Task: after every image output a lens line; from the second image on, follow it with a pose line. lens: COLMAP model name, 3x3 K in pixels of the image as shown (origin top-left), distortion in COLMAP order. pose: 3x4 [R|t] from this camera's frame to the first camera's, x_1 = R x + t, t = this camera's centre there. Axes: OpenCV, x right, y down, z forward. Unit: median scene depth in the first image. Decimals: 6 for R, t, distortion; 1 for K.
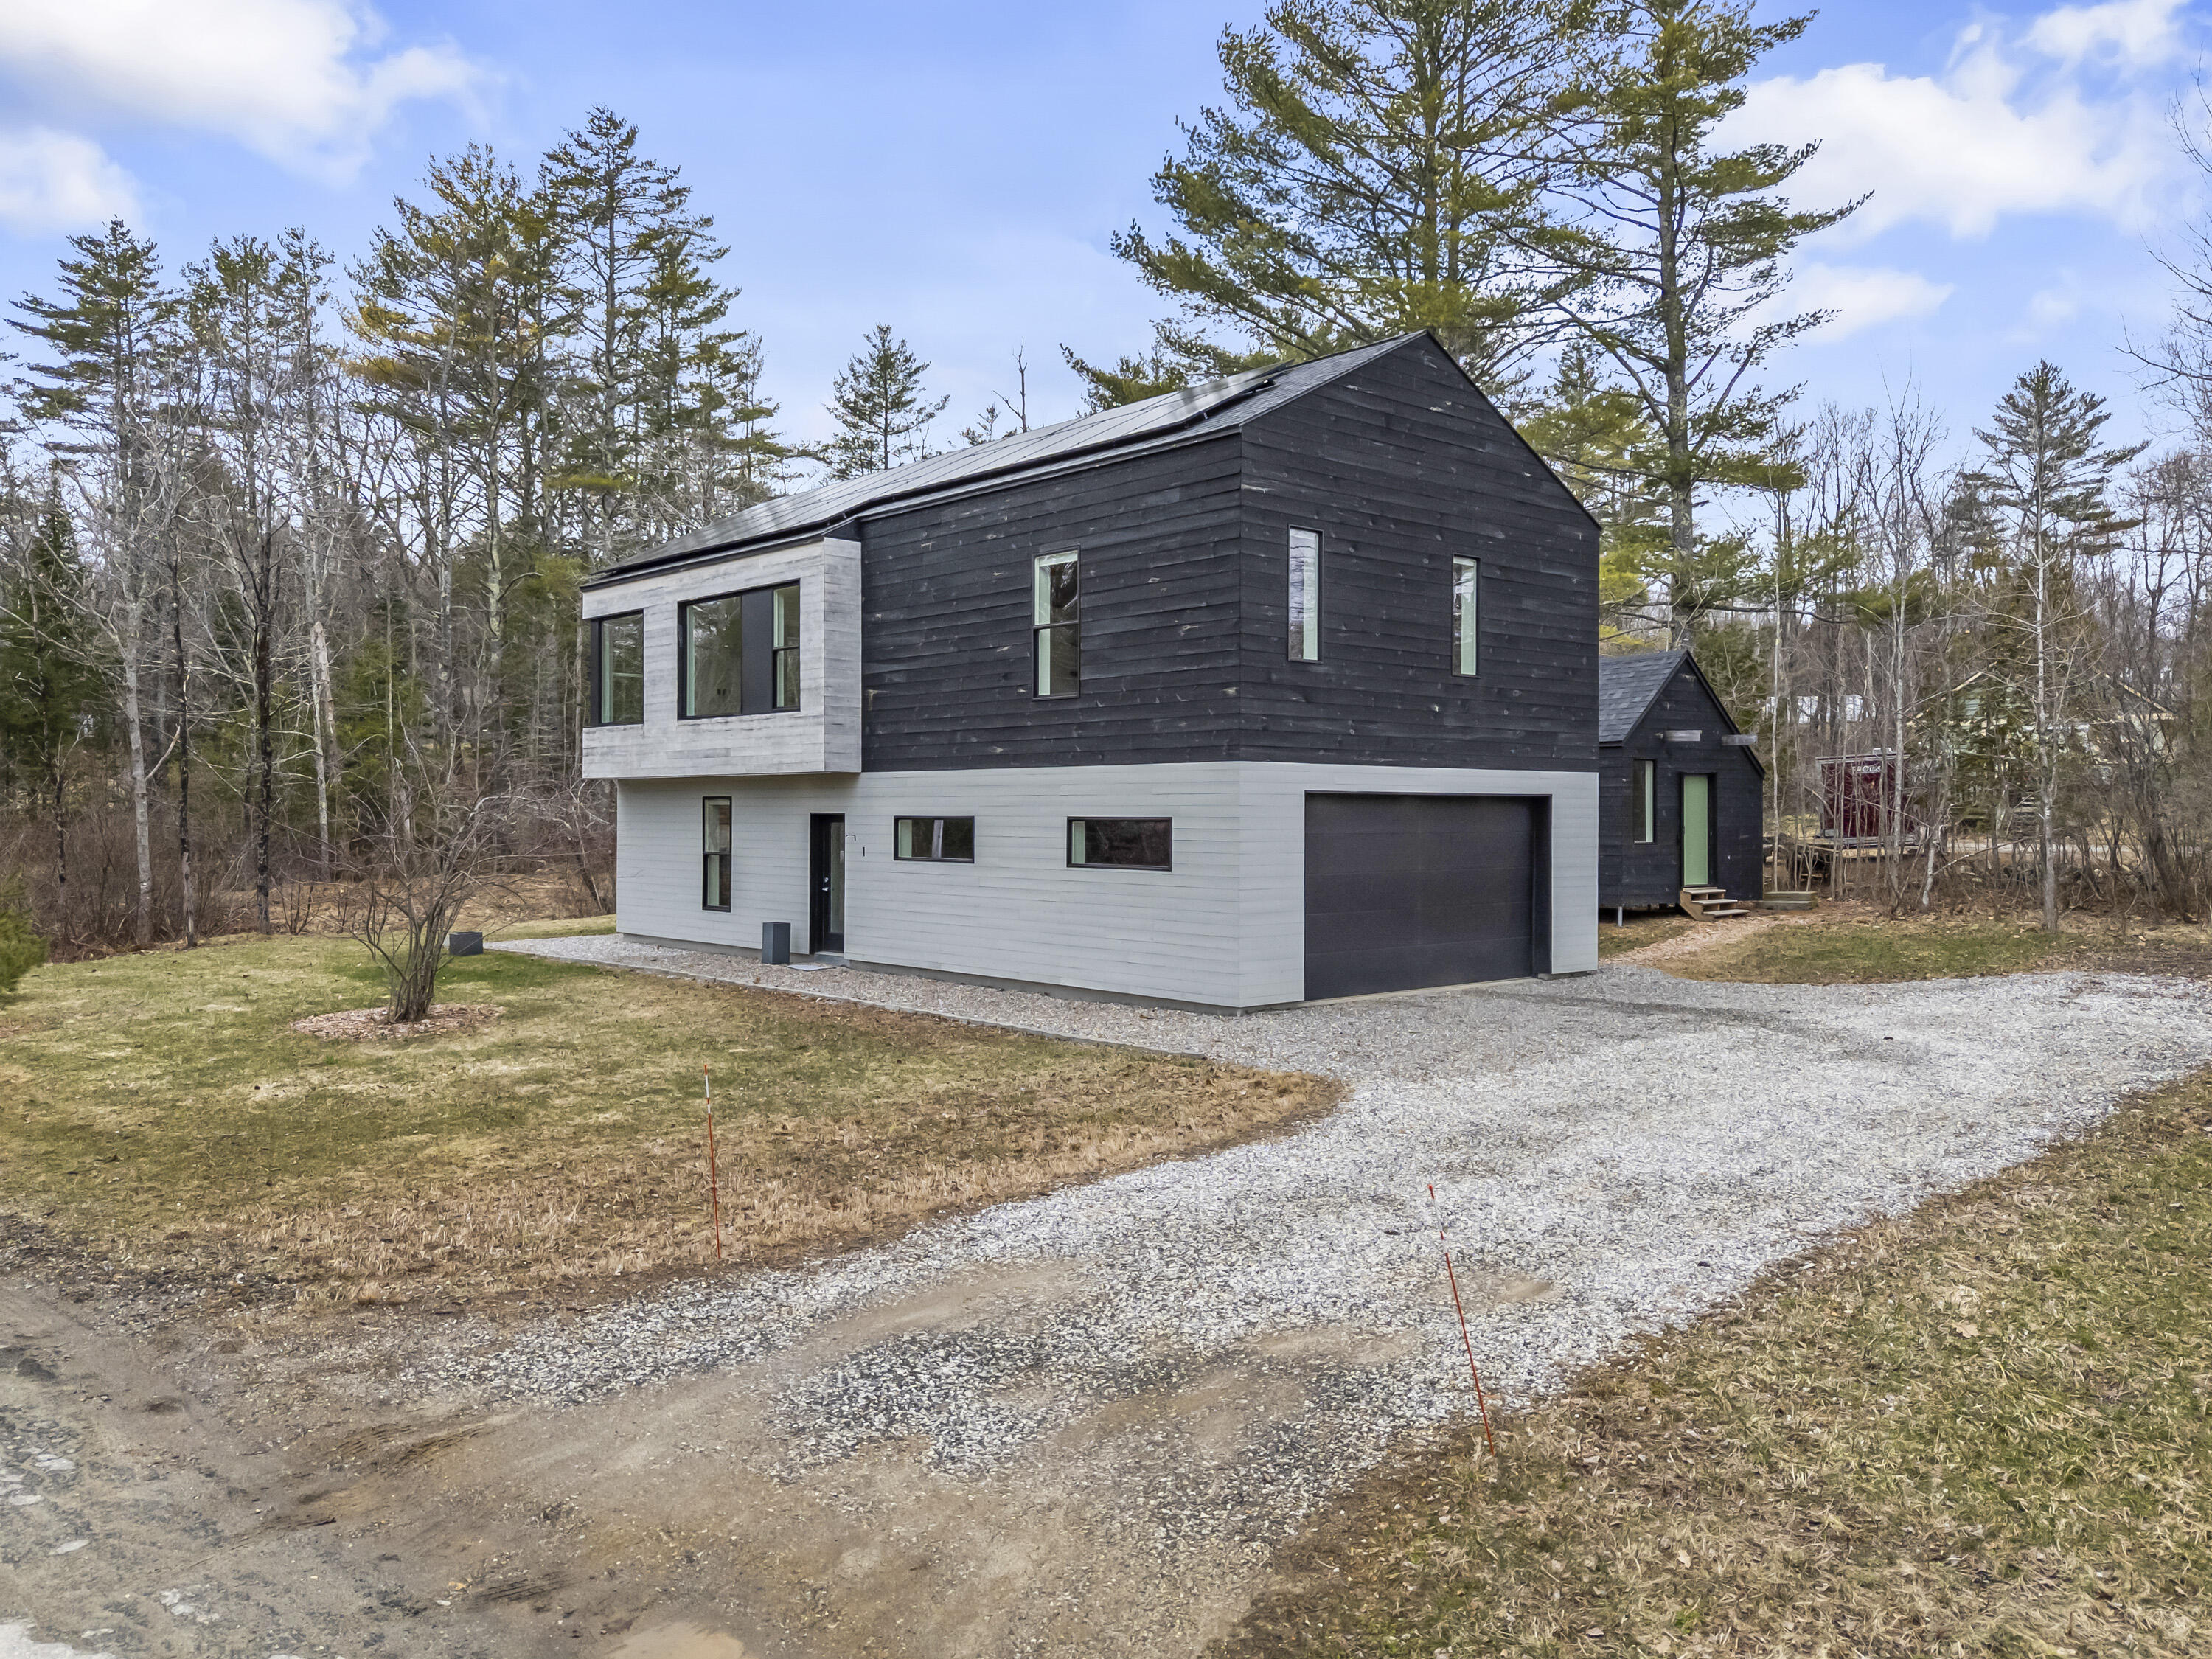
lens RADIAL K [[1689.2, 0, 1106.9], [0, 1689.2, 800.3], [0, 0, 1]] dist [0.094322, -0.102198]
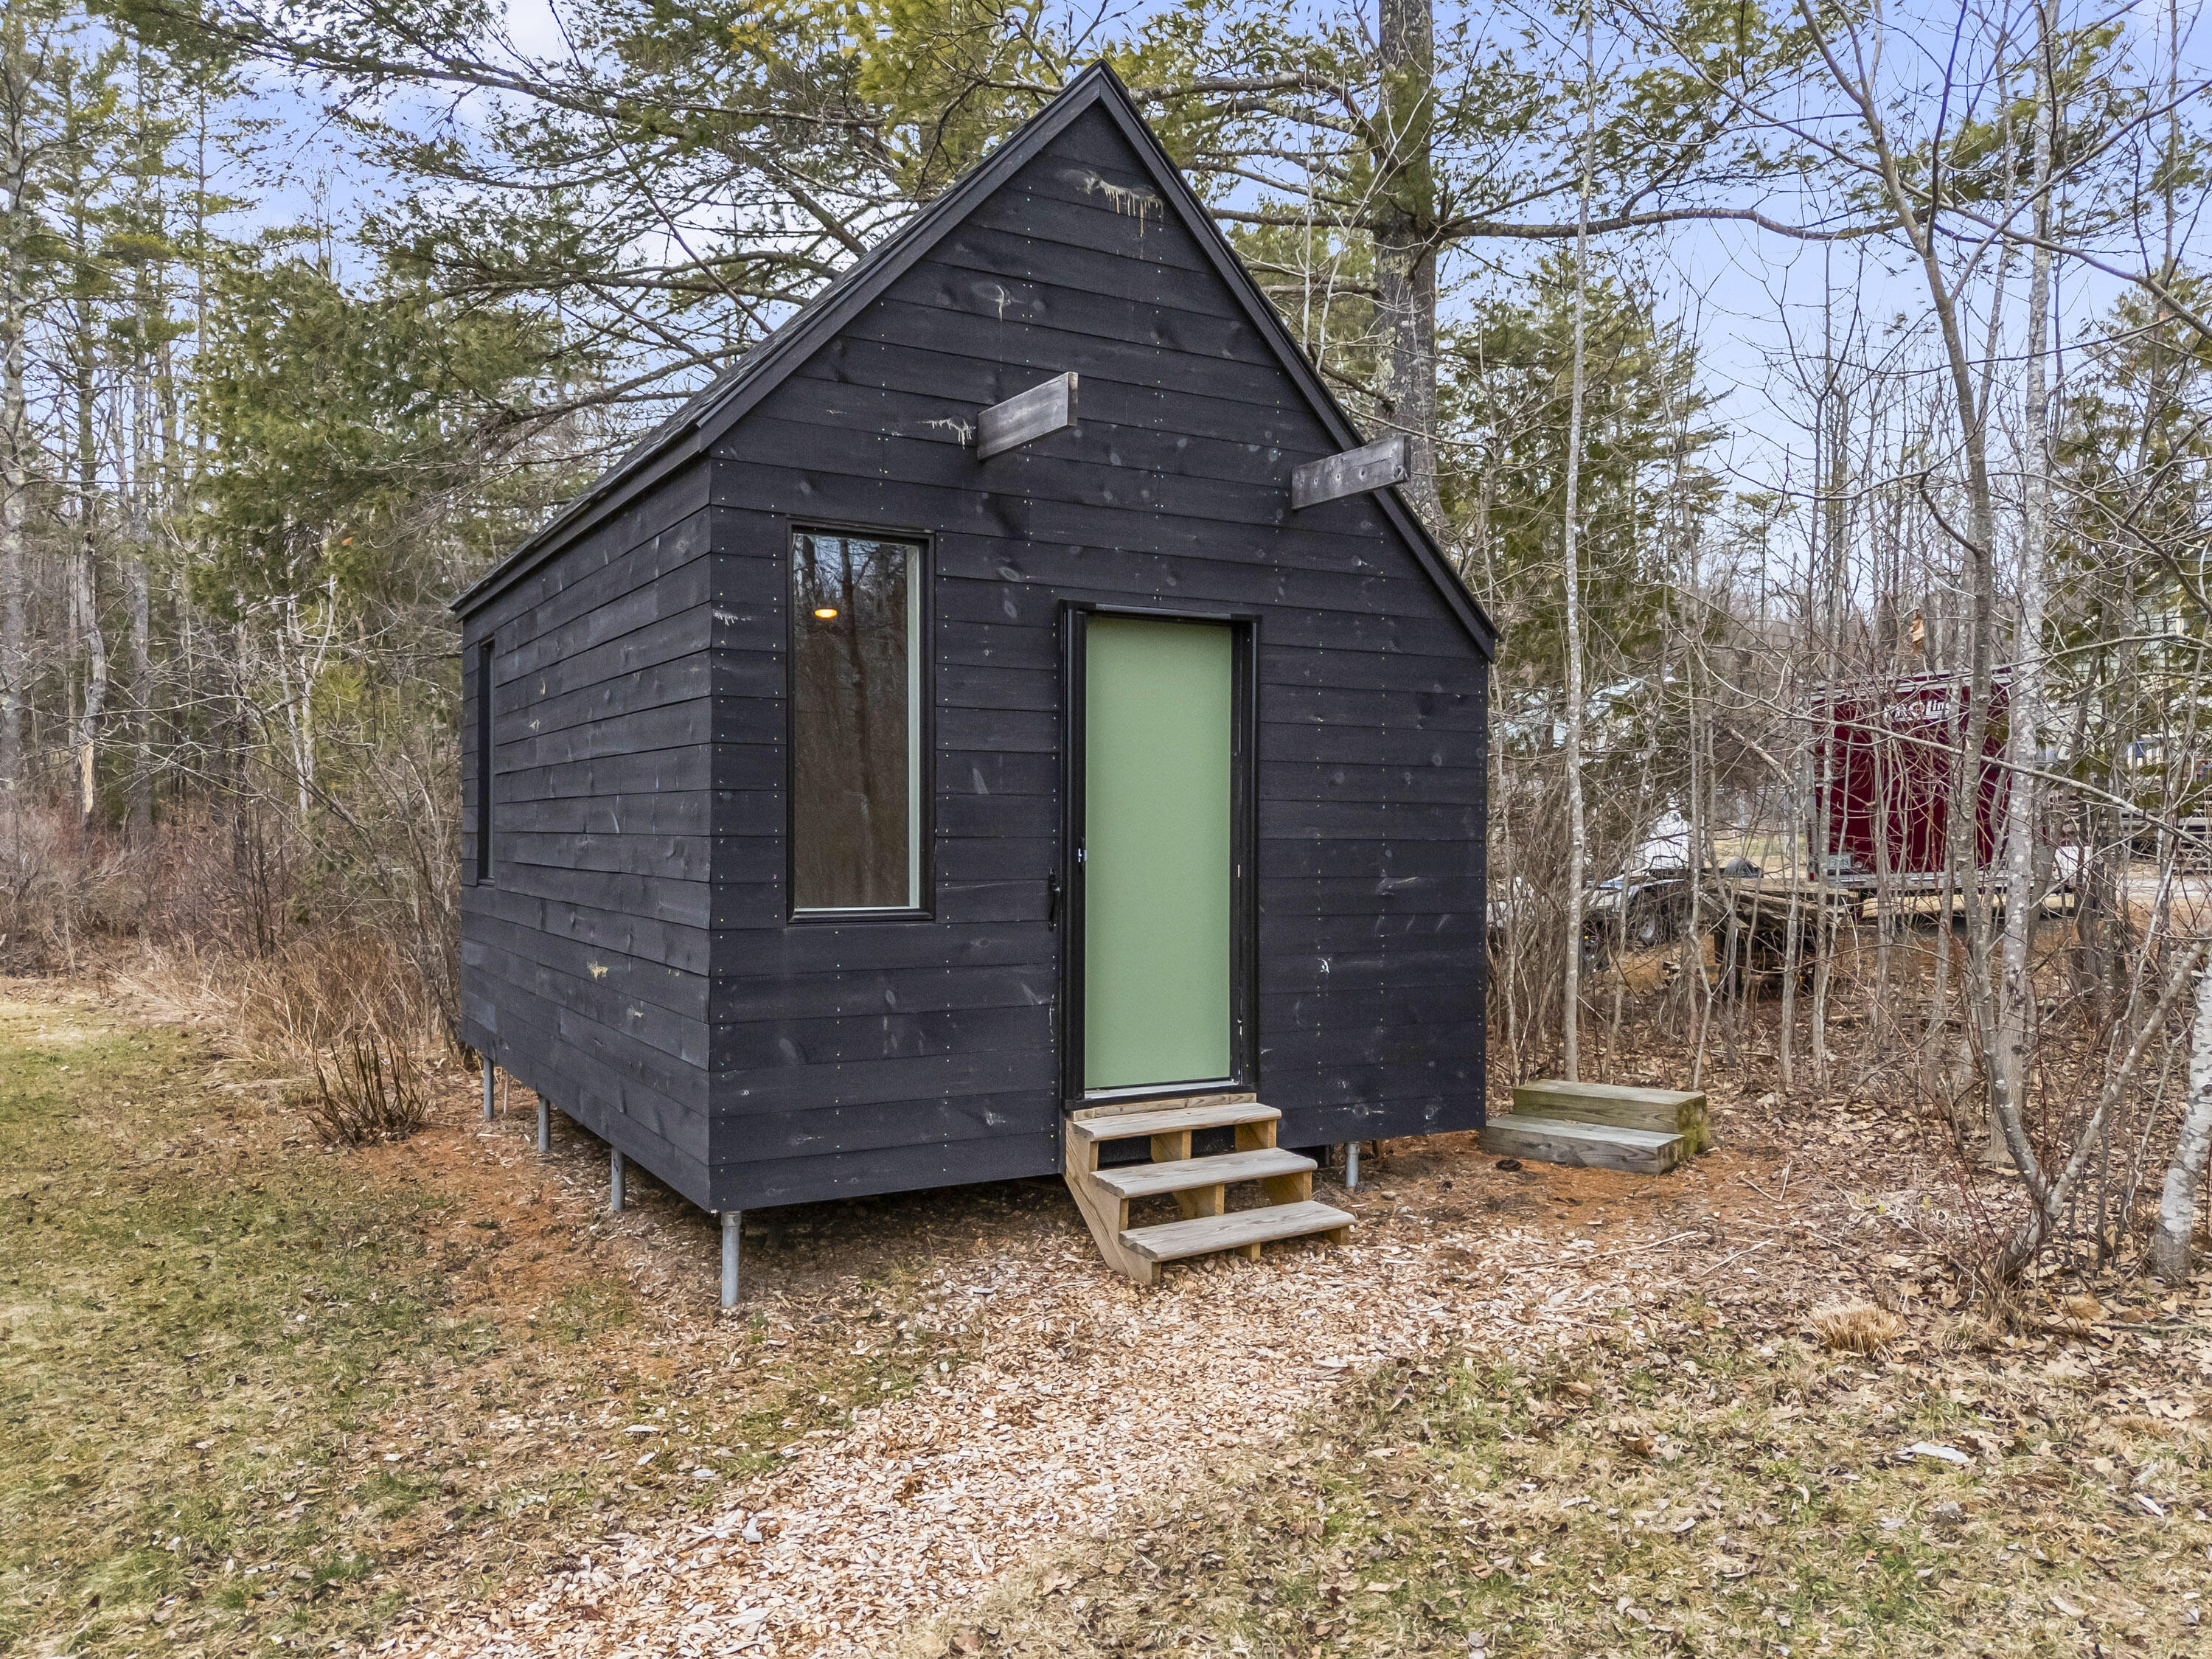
lens RADIAL K [[1630.2, 0, 1083.4], [0, 1630.2, 840.6], [0, 0, 1]] dist [0.073430, -0.064247]
pose [[0.998274, 0.002571, -0.058666, 0.481335], [-0.002169, 0.999974, 0.006916, 0.019398], [0.058682, -0.006777, 0.998254, 1.070770]]
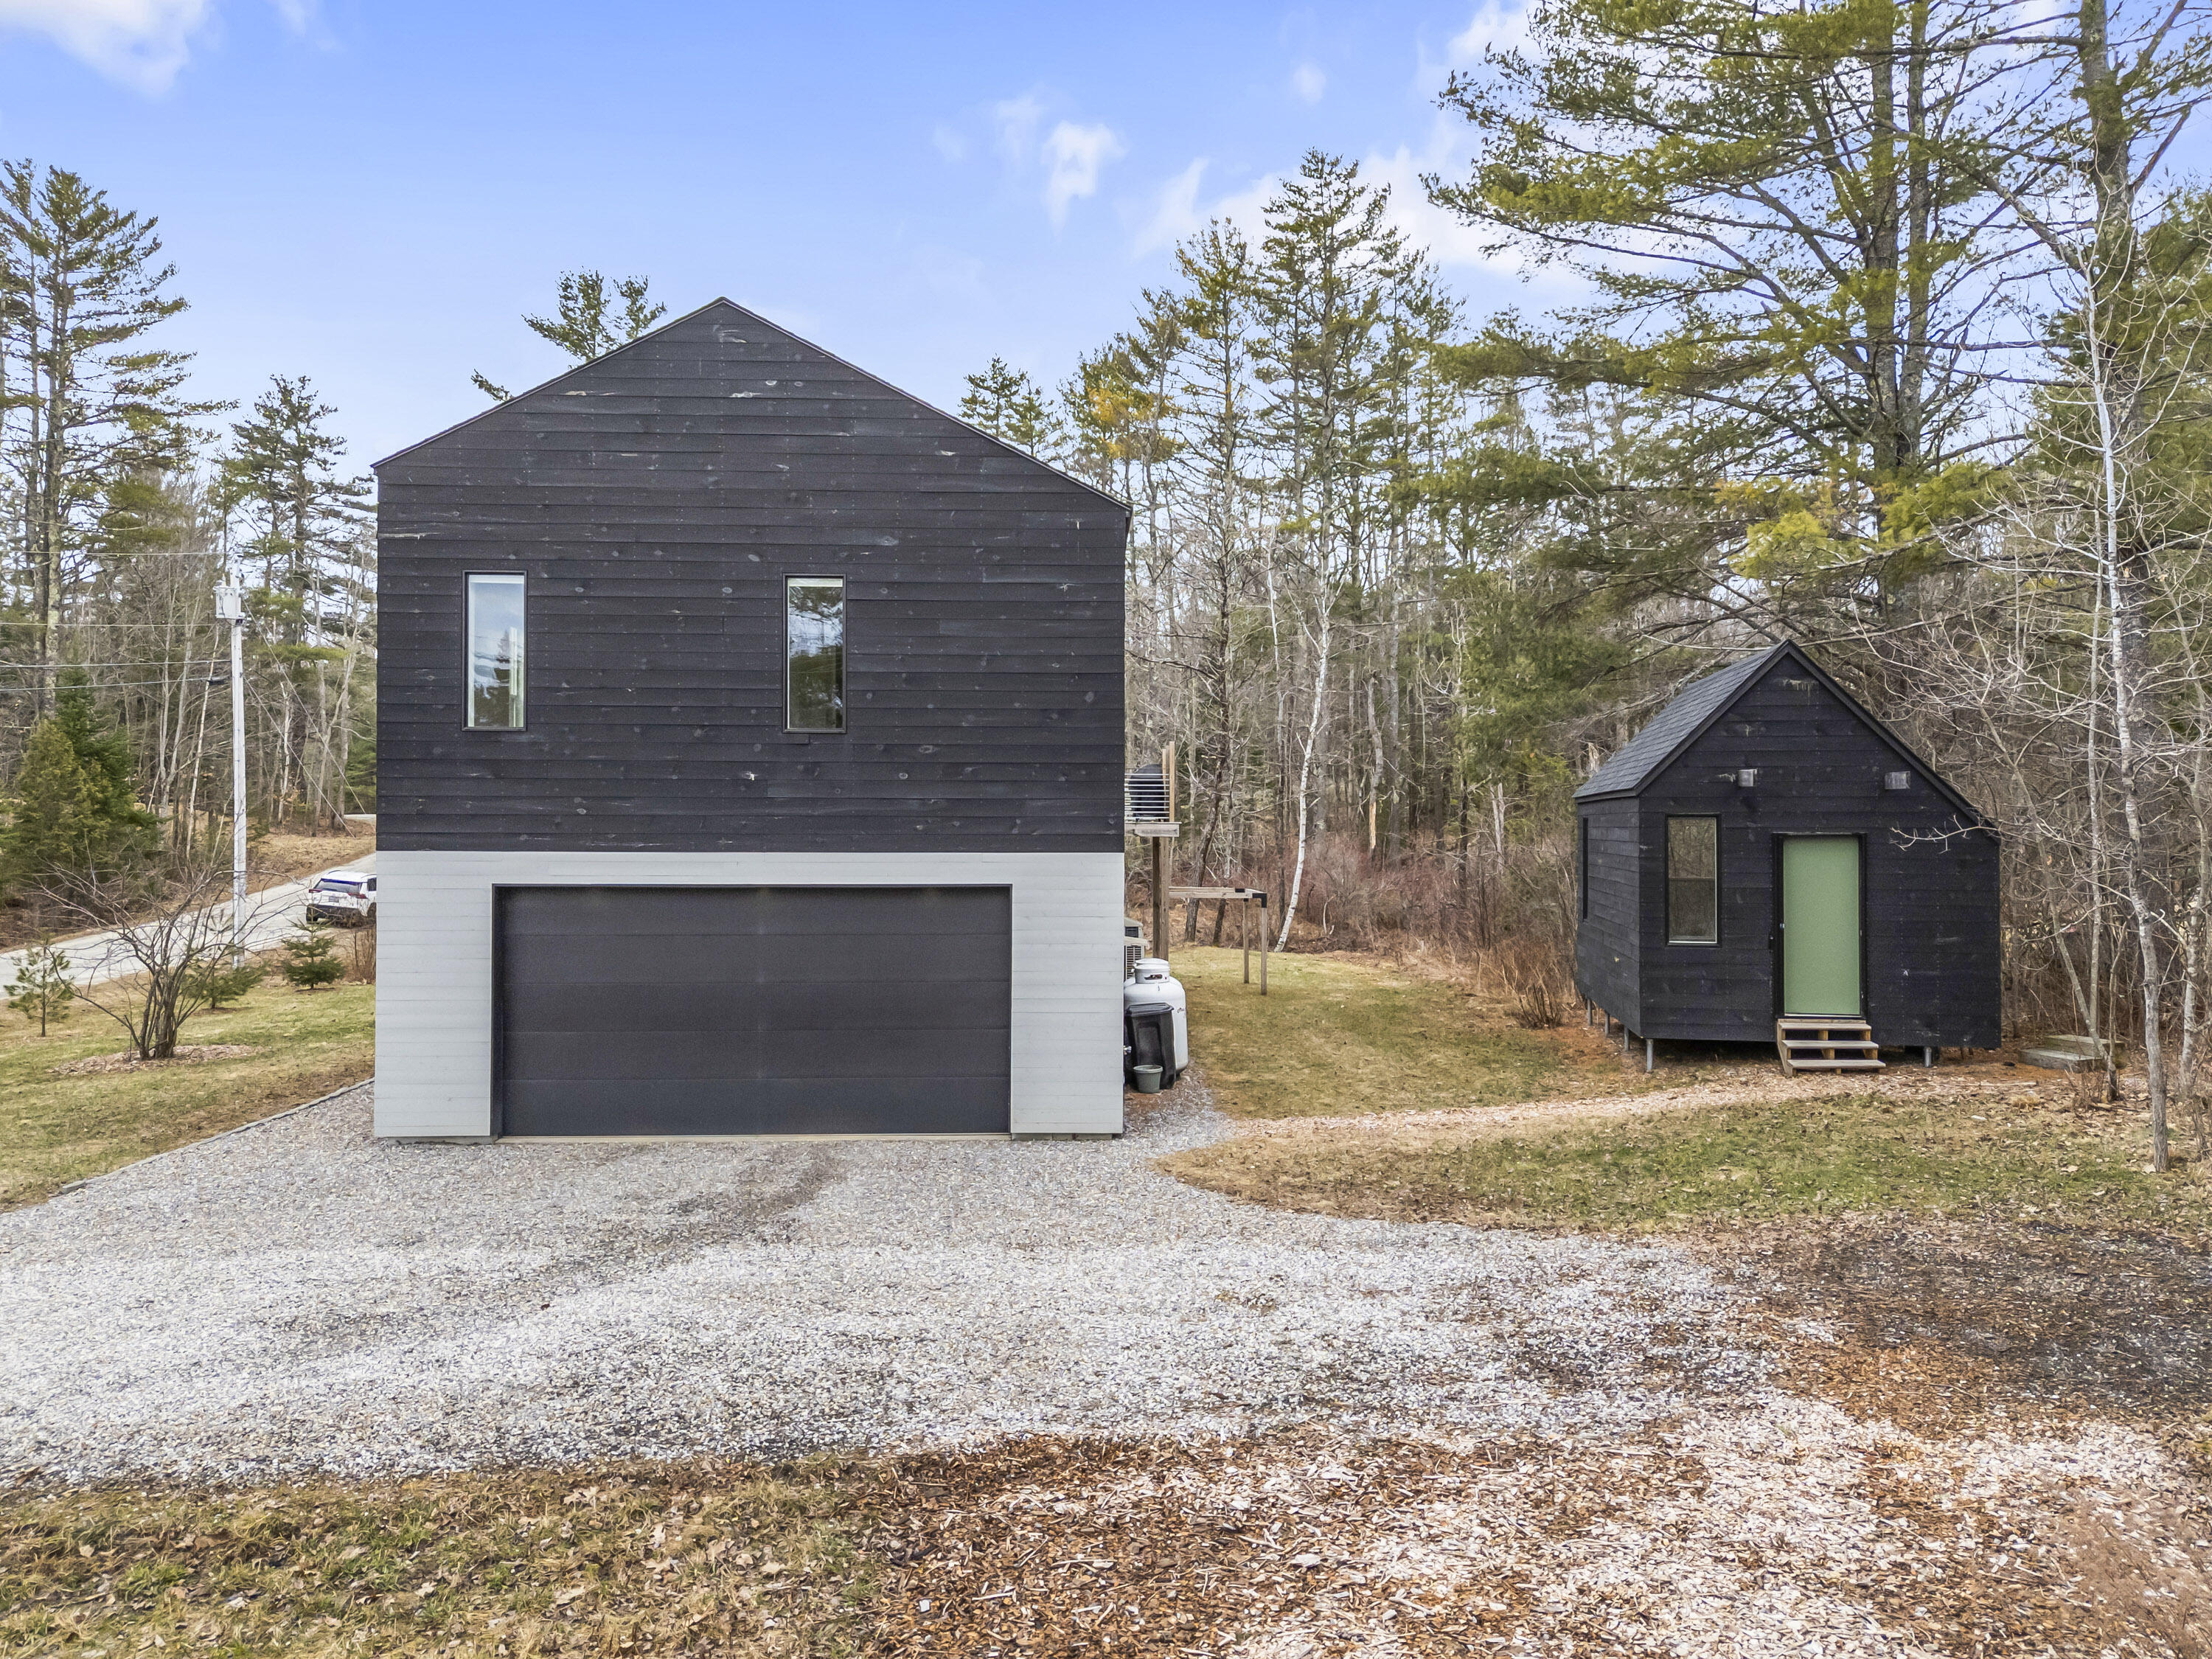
lens RADIAL K [[1689.2, 0, 1106.9], [0, 1689.2, 800.3], [0, 0, 1]] dist [0.094322, -0.102198]
pose [[0.752265, -0.011715, -0.658756, 0.779802], [0.004310, 0.999908, -0.012859, -0.030473], [0.658846, 0.006834, 0.752246, 0.488662]]
